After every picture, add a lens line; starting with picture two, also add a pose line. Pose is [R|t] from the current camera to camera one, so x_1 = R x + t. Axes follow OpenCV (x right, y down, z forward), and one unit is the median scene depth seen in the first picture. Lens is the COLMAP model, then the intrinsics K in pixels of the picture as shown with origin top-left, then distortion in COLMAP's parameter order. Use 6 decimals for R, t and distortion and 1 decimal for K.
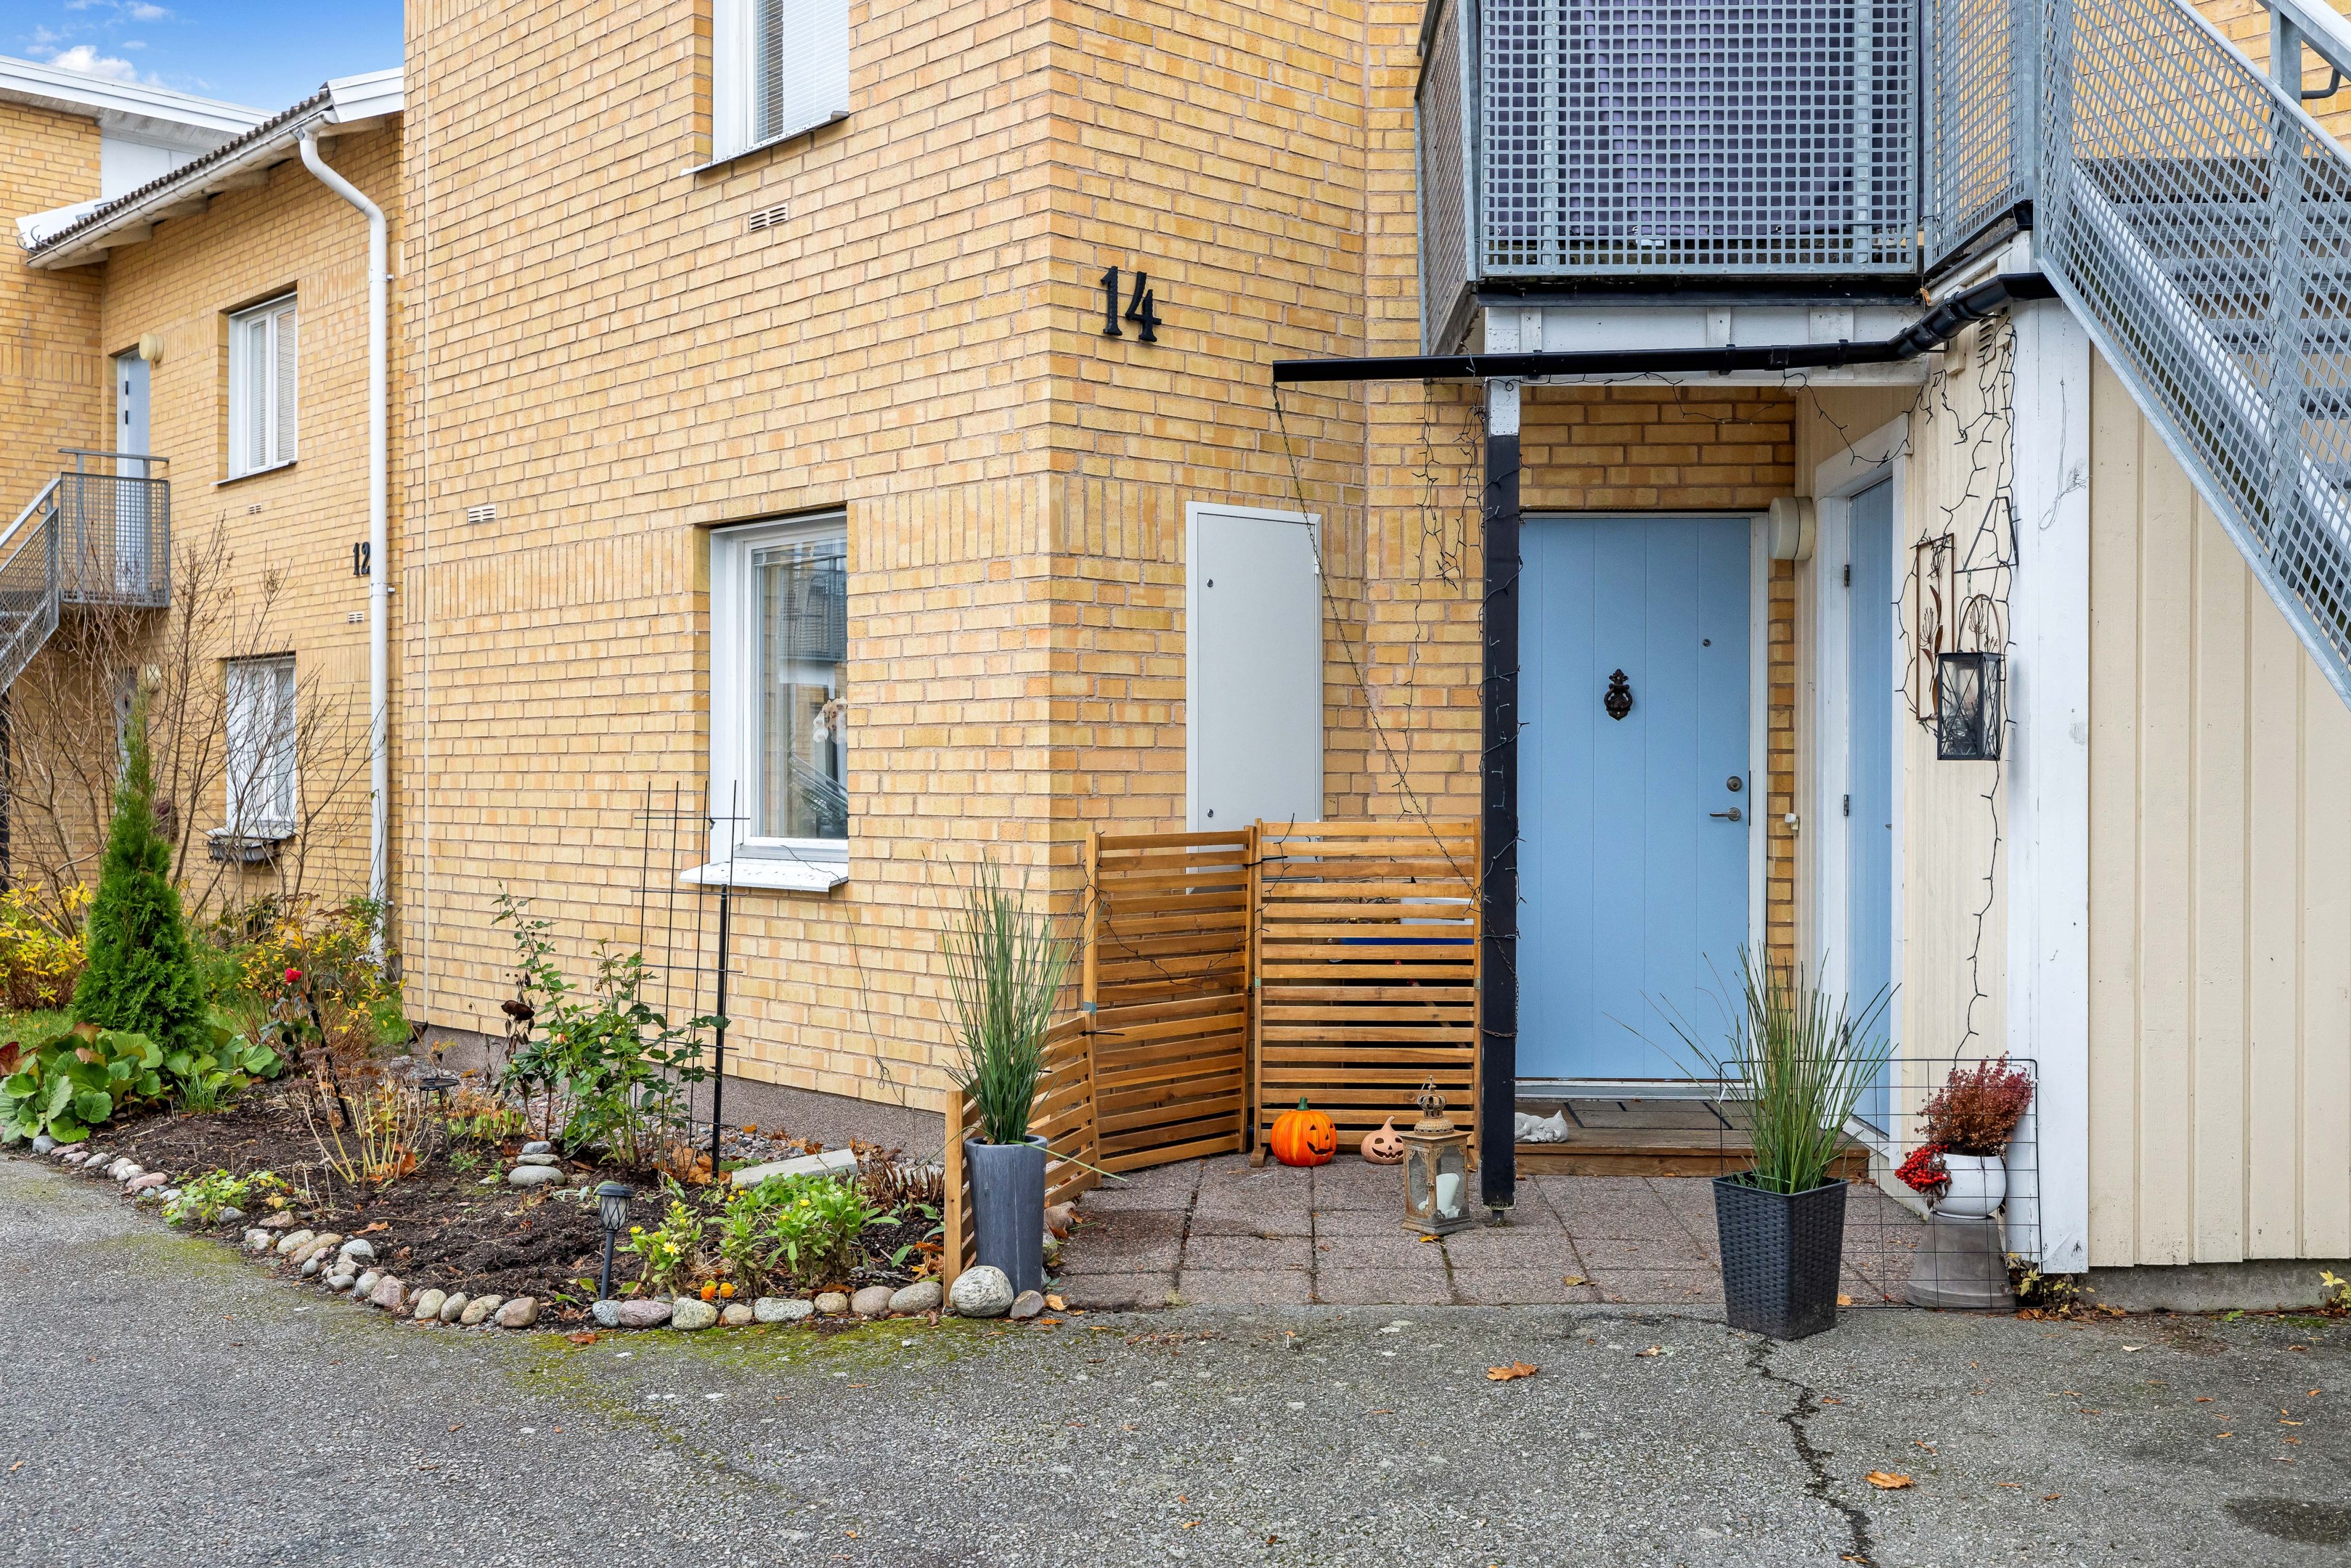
lens RADIAL K [[2255.7, 0, 1176.8], [0, 2255.7, 783.6], [0, 0, 1]] dist [0.006231, 0.000000]
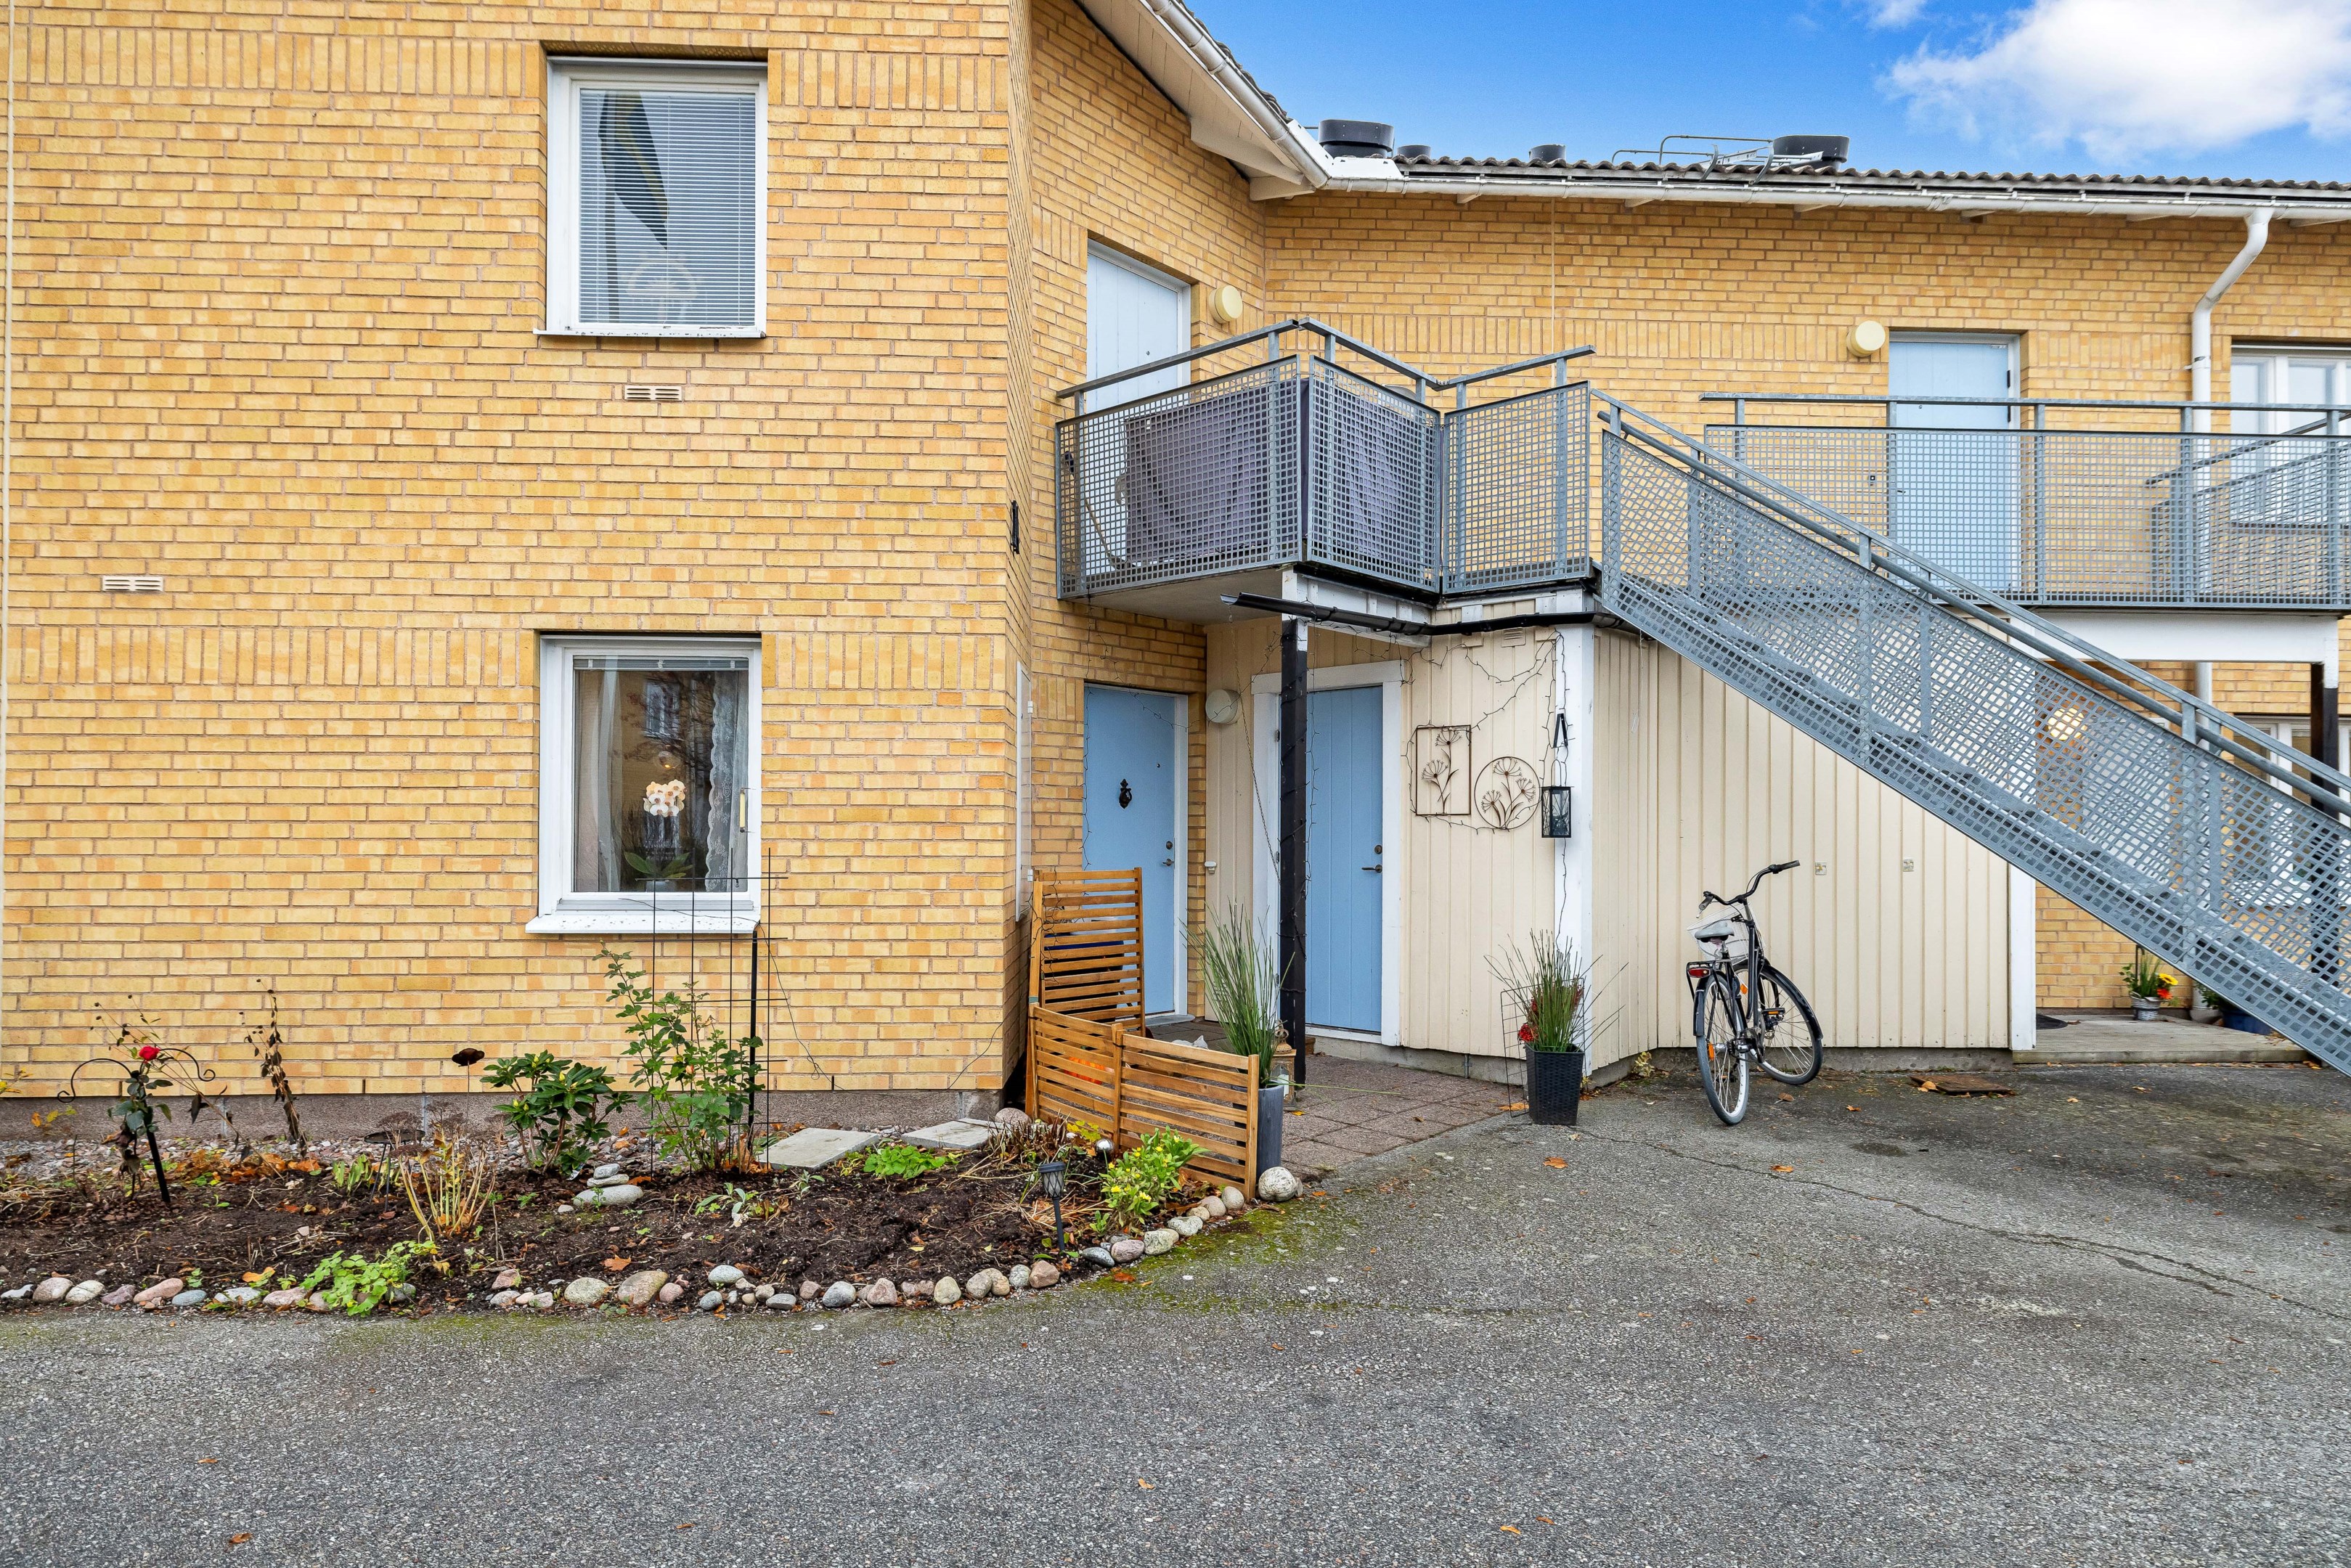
lens RADIAL K [[1313.3, 0, 1199.2], [0, 1313.3, 820.6], [0, 0, 1]] dist [0.002429, 0.000068]
pose [[0.656508, 0.008933, 0.754266, -0.525248], [-0.000427, 0.999934, -0.011471, -0.007526], [-0.754319, 0.007209, 0.656469, 0.299495]]
